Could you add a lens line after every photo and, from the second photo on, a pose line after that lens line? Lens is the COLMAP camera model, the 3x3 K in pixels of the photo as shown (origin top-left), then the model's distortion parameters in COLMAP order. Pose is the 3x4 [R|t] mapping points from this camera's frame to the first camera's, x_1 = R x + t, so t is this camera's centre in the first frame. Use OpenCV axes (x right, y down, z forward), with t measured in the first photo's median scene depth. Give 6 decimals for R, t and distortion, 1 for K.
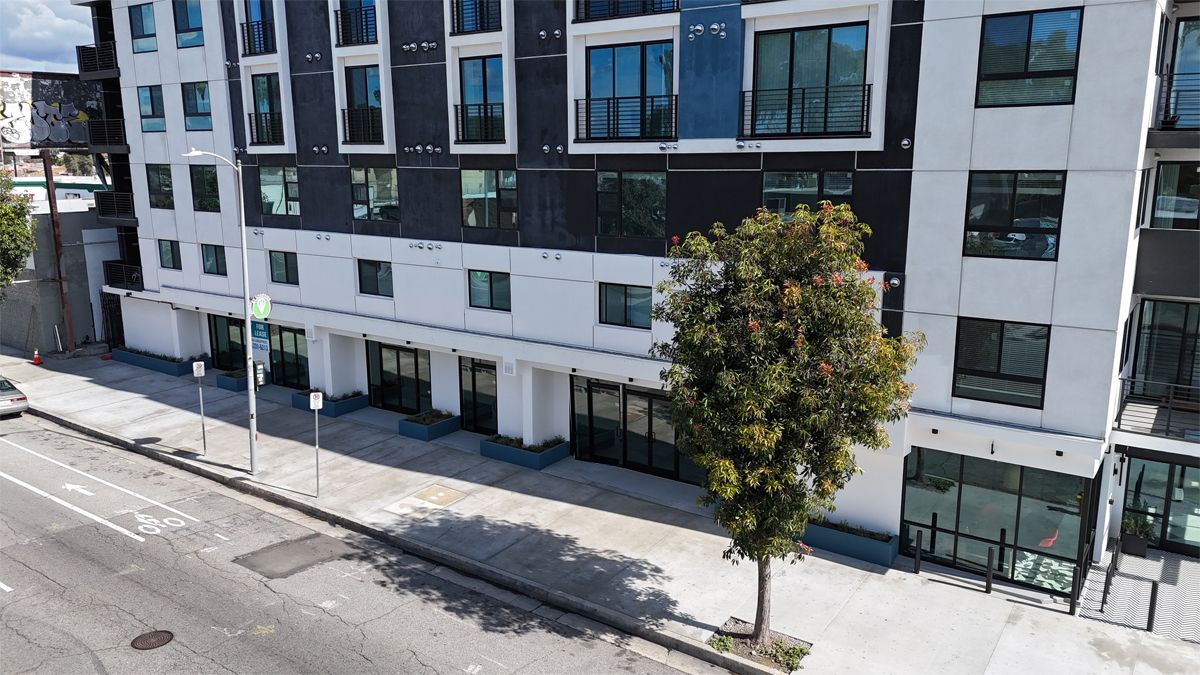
lens RADIAL K [[888.4, 0, 603.4], [0, 888.4, 341.0], [0, 0, 1]] dist [0.024462, -0.000902]
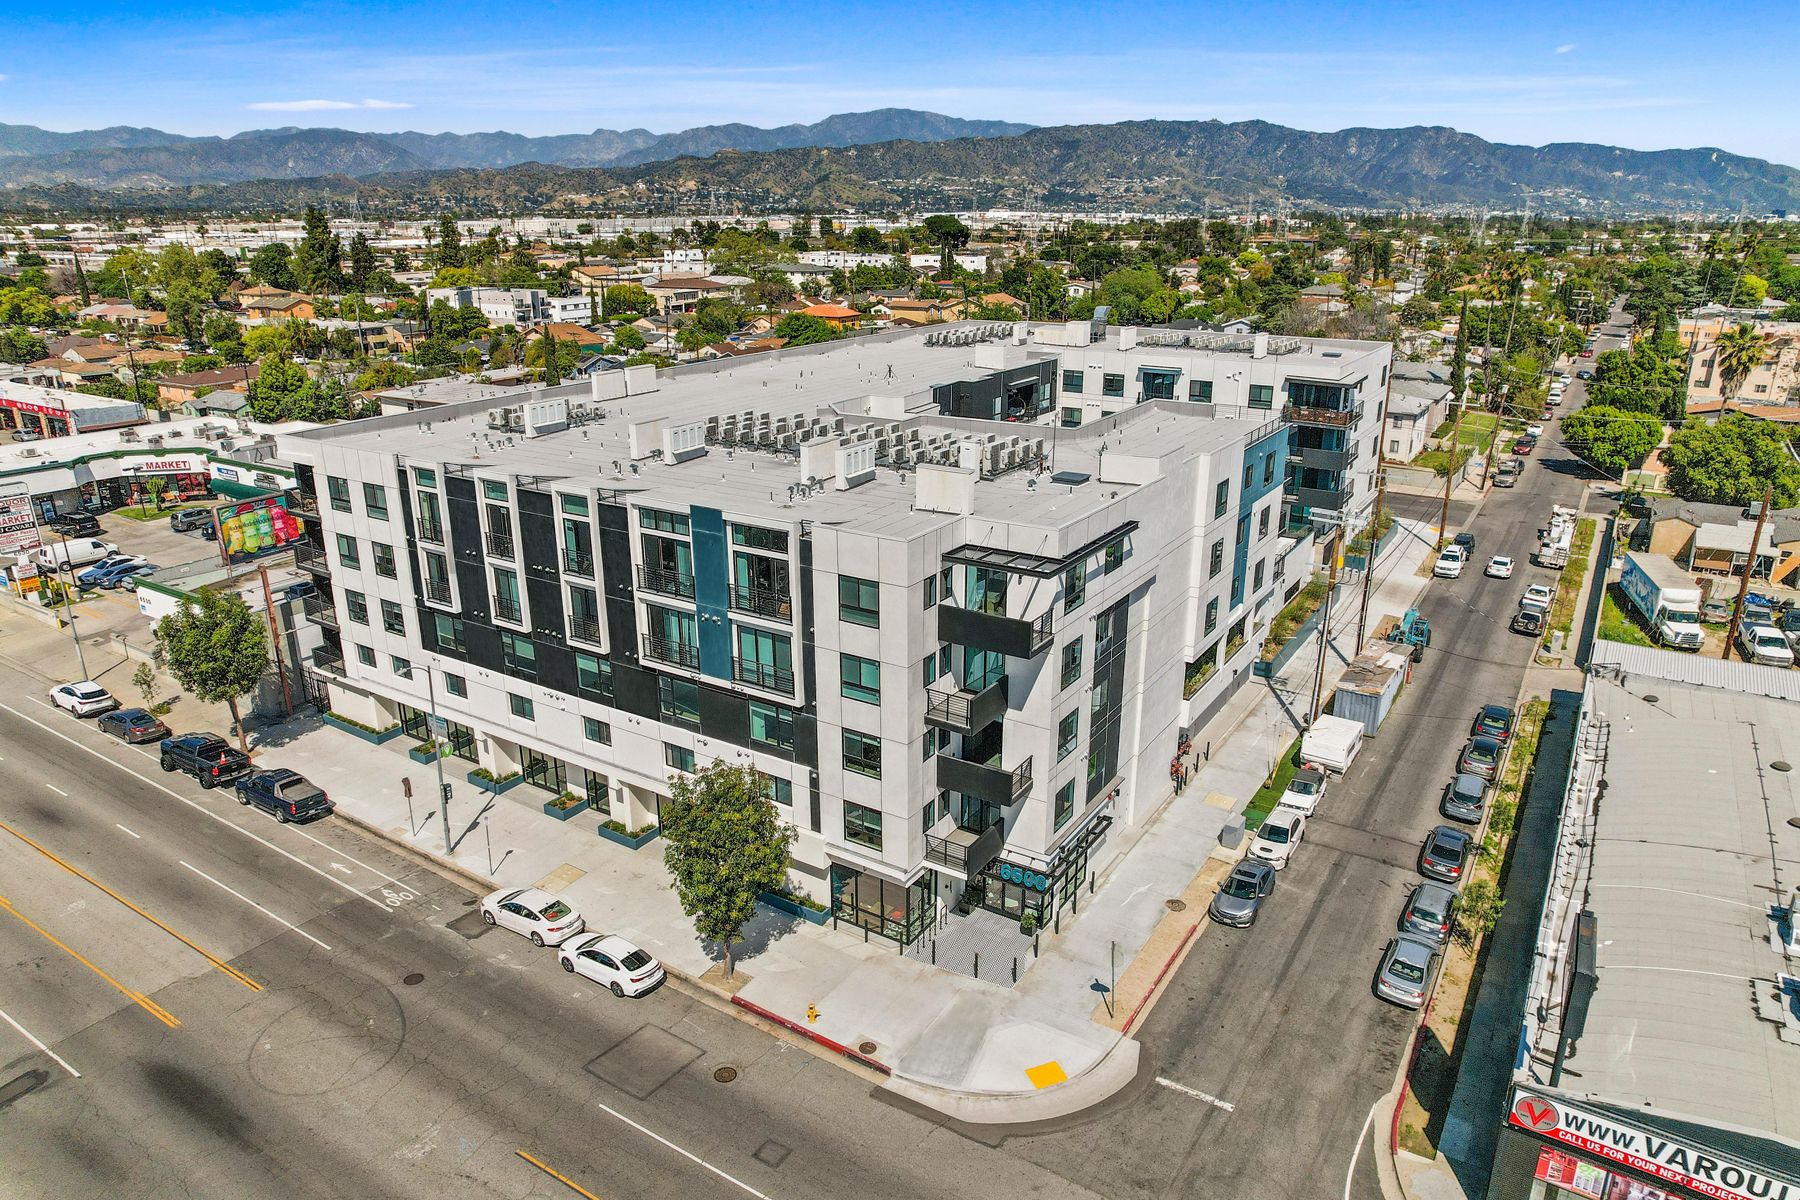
lens RADIAL K [[1145.9, 0, 900.2], [0, 1145.9, 597.6], [0, 0, 1]] dist [-0.076194, 0.000030]
pose [[0.998837, -0.015083, 0.045786, 0.268455], [0.009753, 0.993378, 0.114474, -0.452241], [-0.047210, -0.113895, 0.992371, -0.813040]]
